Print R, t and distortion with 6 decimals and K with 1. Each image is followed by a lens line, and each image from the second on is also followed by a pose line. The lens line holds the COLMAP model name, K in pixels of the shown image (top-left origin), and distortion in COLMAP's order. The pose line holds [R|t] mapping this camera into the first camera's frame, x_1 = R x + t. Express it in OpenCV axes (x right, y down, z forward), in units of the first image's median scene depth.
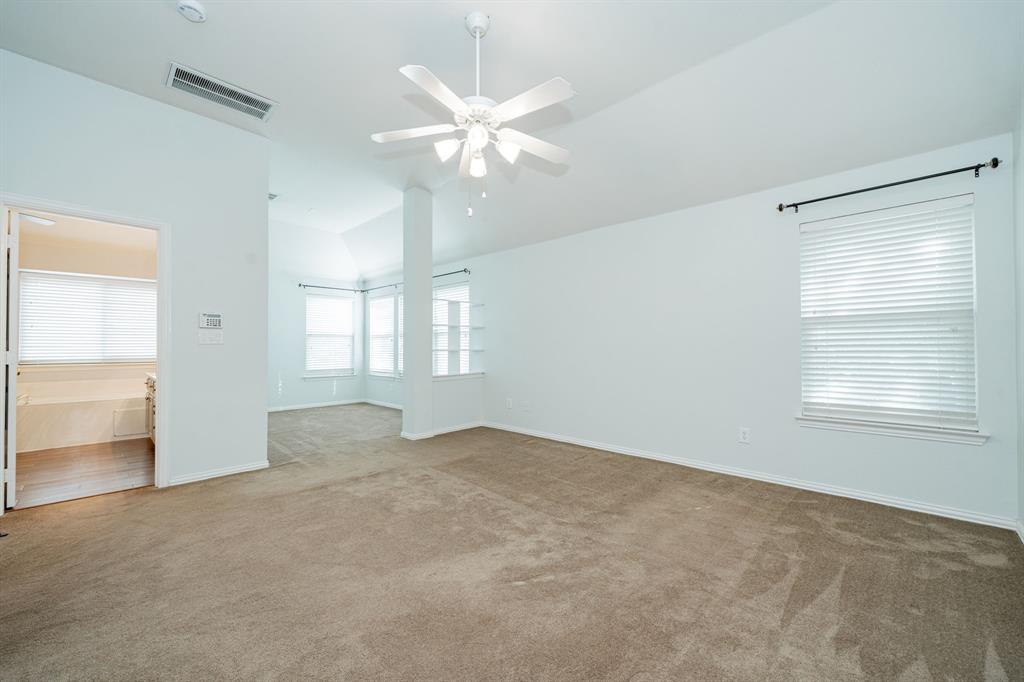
lens RADIAL K [[400.2, 0, 511.5], [0, 400.2, 342.4], [0, 0, 1]] dist [-0.001045, -0.000069]
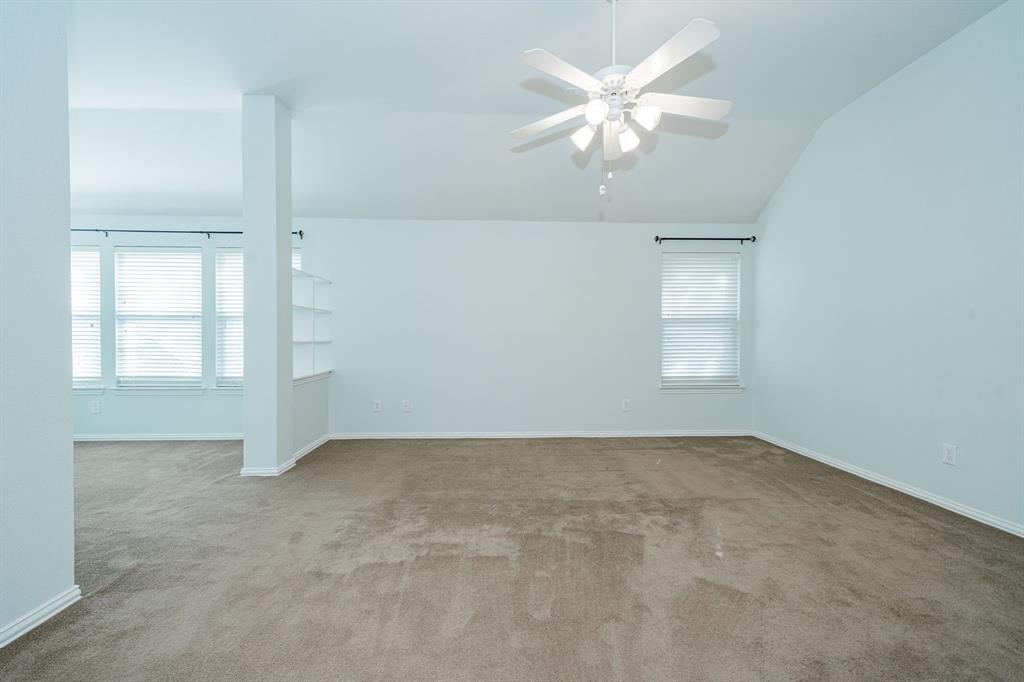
lens RADIAL K [[400.2, 0, 511.1], [0, 400.2, 341.2], [0, 0, 1]] dist [-0.001045, -0.000069]
pose [[0.697686, -0.003664, 0.716394, -0.691705], [-0.011311, 0.999806, 0.016129, 0.003681], [-0.716315, -0.019356, 0.697509, 0.388425]]
